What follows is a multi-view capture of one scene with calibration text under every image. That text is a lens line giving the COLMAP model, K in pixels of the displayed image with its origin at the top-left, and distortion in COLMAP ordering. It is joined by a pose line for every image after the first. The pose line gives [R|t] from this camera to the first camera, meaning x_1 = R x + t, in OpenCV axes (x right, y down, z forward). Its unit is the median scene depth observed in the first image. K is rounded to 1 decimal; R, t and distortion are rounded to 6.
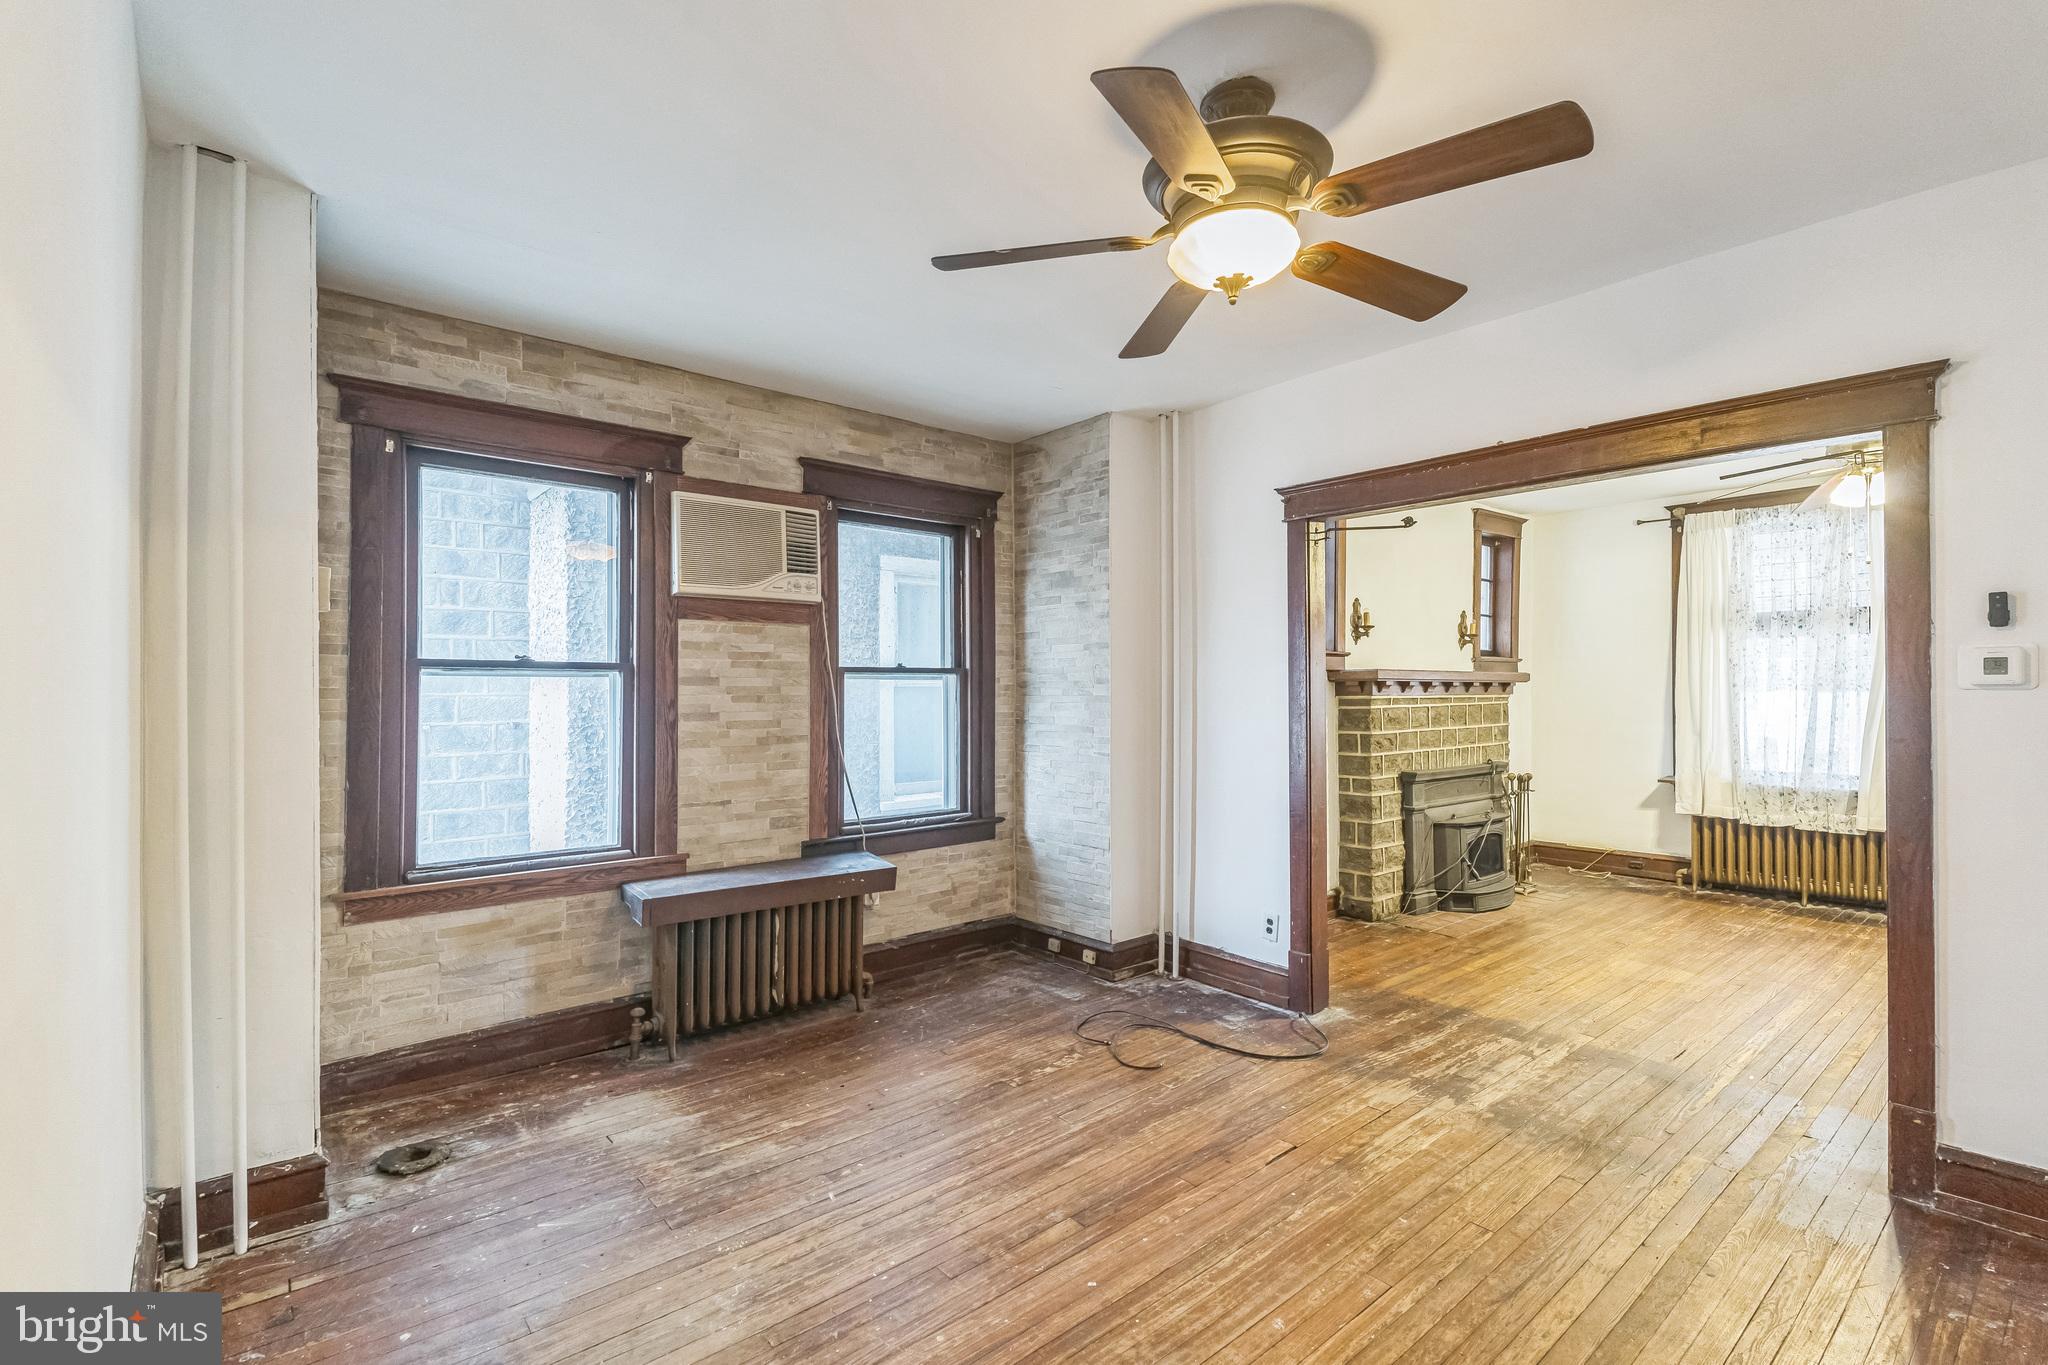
lens RADIAL K [[951.4, 0, 995.0], [0, 951.4, 691.0], [0, 0, 1]] dist [-0.018724, 0.009236]
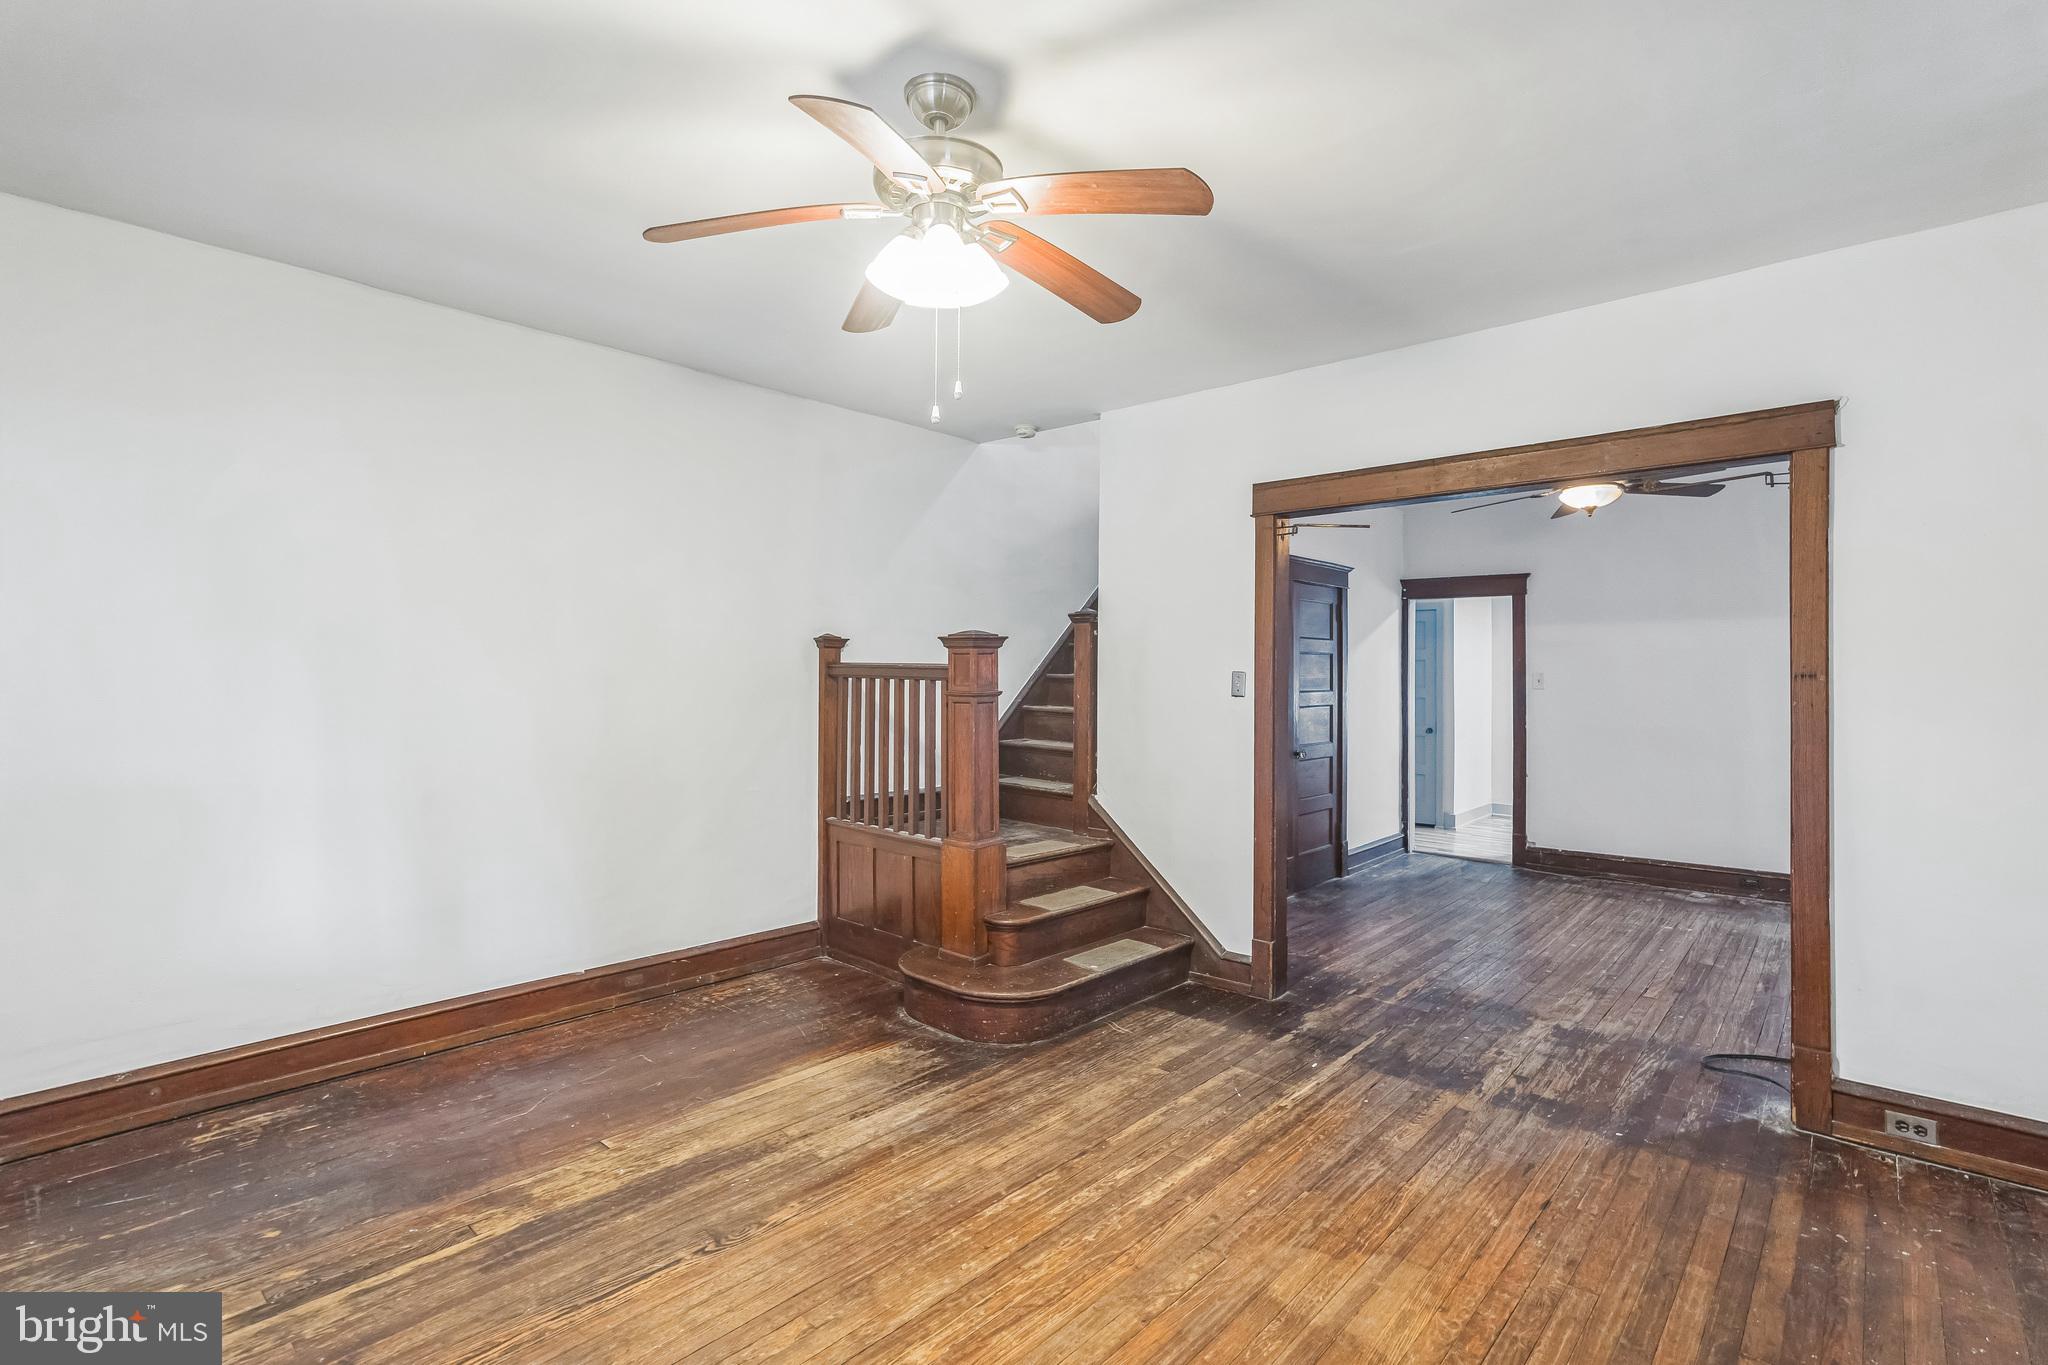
lens RADIAL K [[951.4, 0, 1020.8], [0, 951.4, 672.4], [0, 0, 1]] dist [-0.018724, 0.009236]
pose [[-0.989590, 0.003220, -0.143876, 0.975839], [0.003416, 0.999994, -0.001109, -0.011848], [0.143872, -0.001589, -0.989595, 1.526179]]
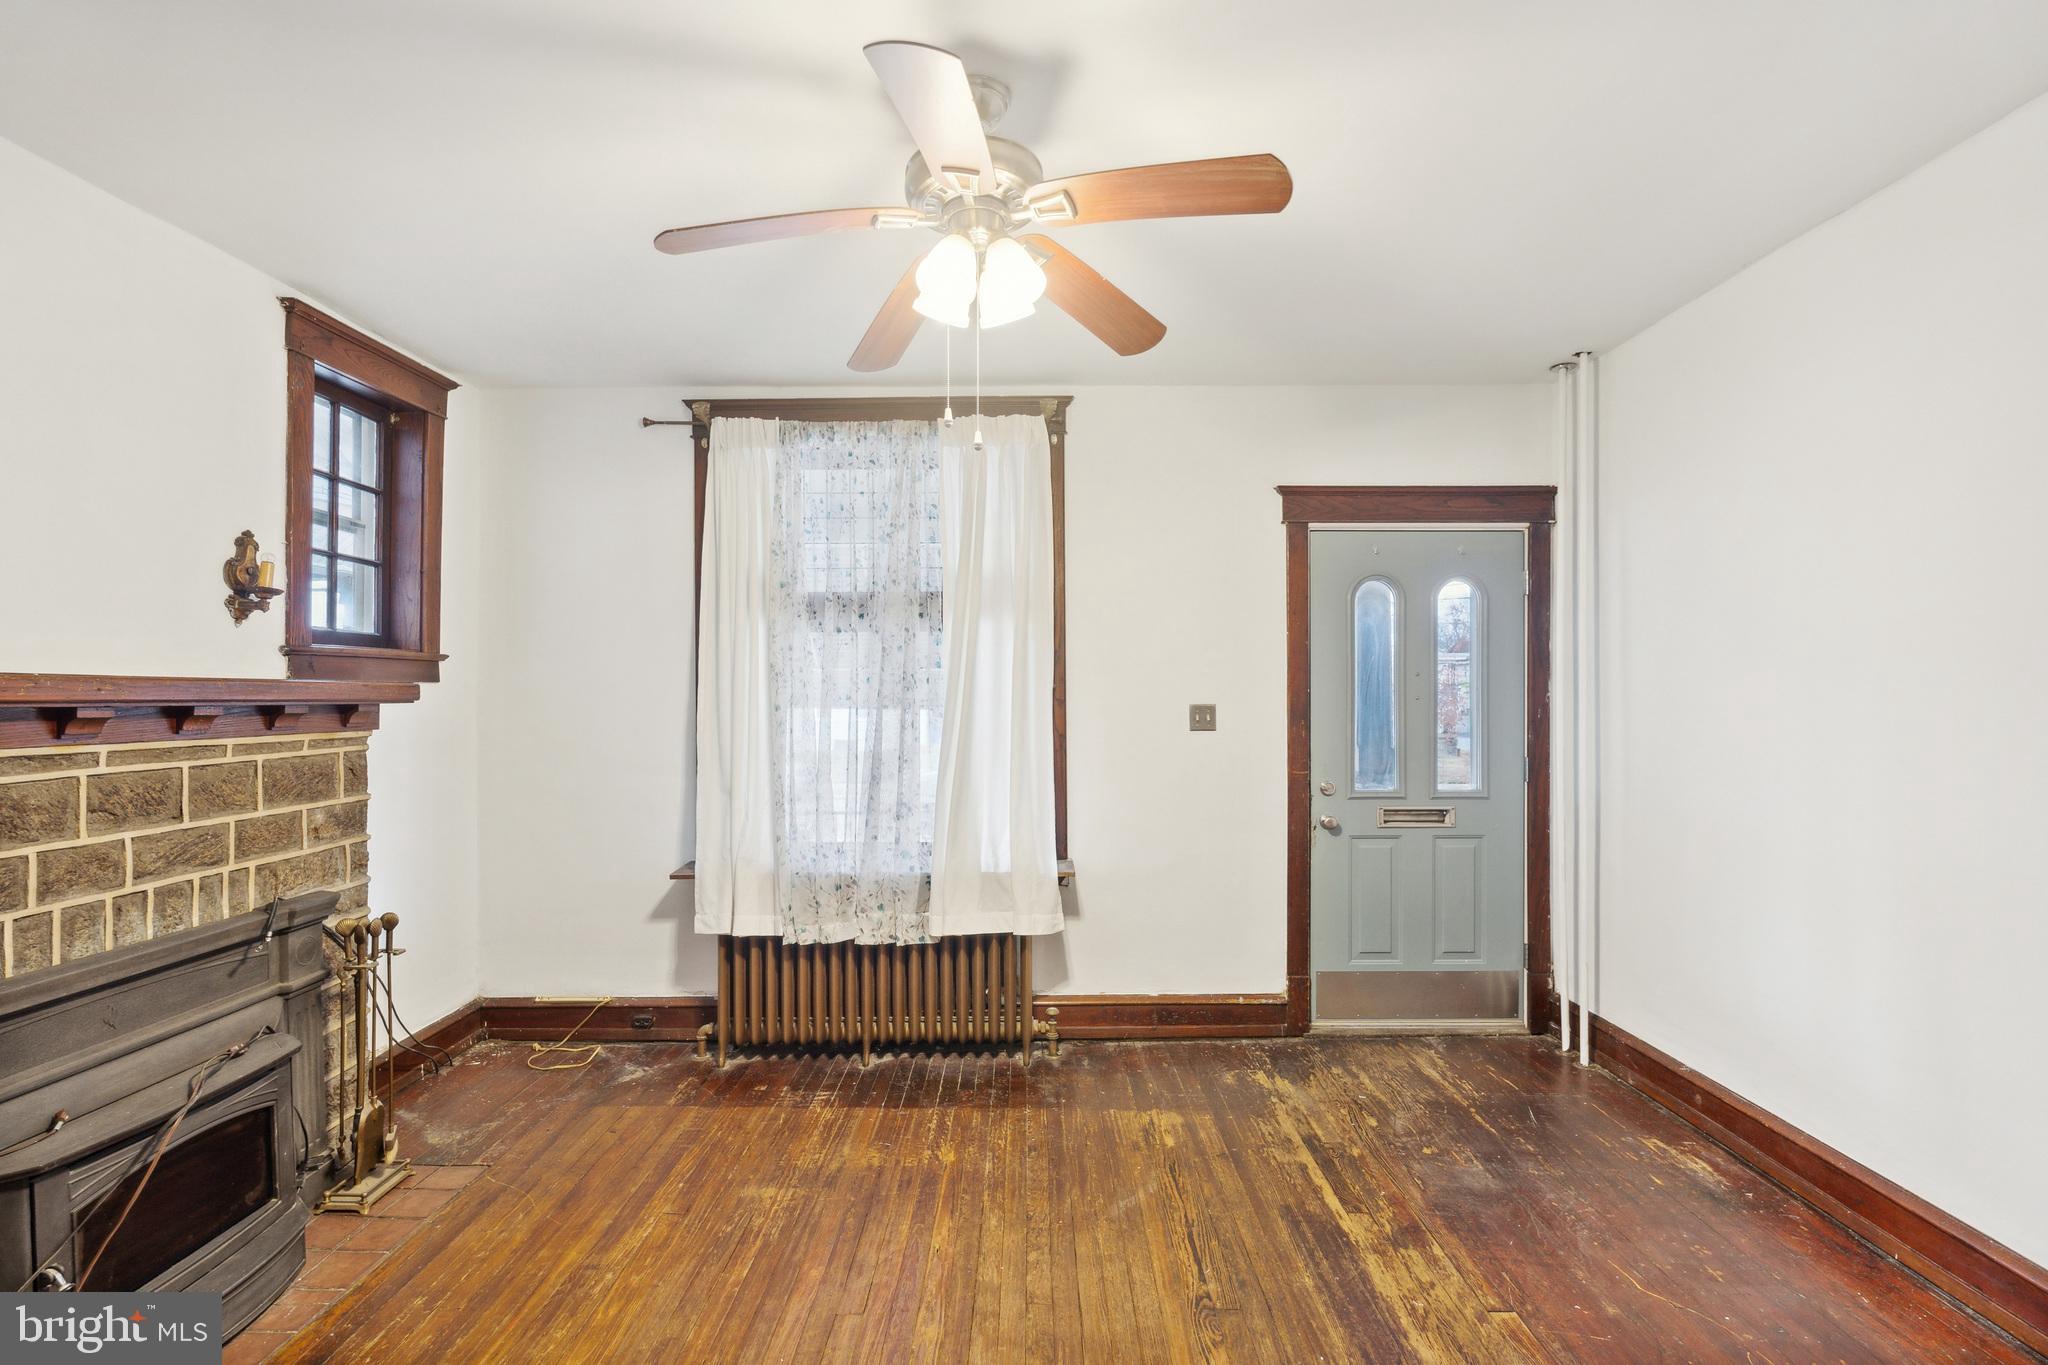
lens RADIAL K [[951.4, 0, 1017.2], [0, 951.4, 678.9], [0, 0, 1]] dist [-0.018724, 0.009236]
pose [[0.640020, 0.013991, 0.768230, 0.601414], [-0.002988, 0.999872, -0.015720, -0.022865], [-0.768352, 0.007766, 0.639980, 0.715080]]
